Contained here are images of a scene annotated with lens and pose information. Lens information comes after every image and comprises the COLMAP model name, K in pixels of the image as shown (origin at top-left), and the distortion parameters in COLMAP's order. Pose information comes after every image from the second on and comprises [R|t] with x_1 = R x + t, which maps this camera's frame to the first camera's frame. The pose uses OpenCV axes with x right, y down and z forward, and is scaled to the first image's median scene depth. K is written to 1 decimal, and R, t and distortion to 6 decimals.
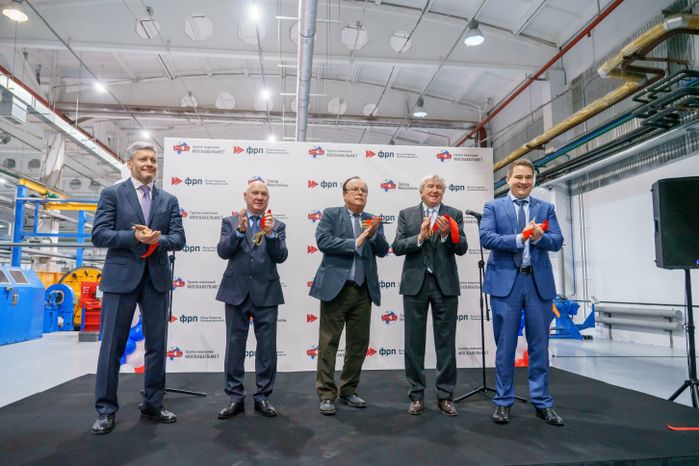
lens RADIAL K [[498.0, 0, 347.5], [0, 498.0, 251.9], [0, 0, 1]] dist [-0.002691, -0.002755]
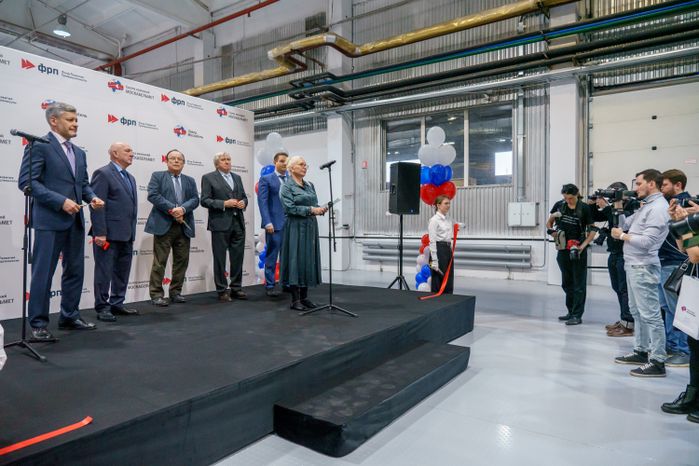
lens RADIAL K [[482.3, 0, 348.3], [0, 482.3, 251.4], [0, 0, 1]] dist [-0.005046, 0.000763]
pose [[0.661615, -0.038016, 0.748879, -0.231000], [-0.054442, 0.993643, 0.098539, 0.002579], [-0.747864, -0.105966, 0.655340, -0.000624]]
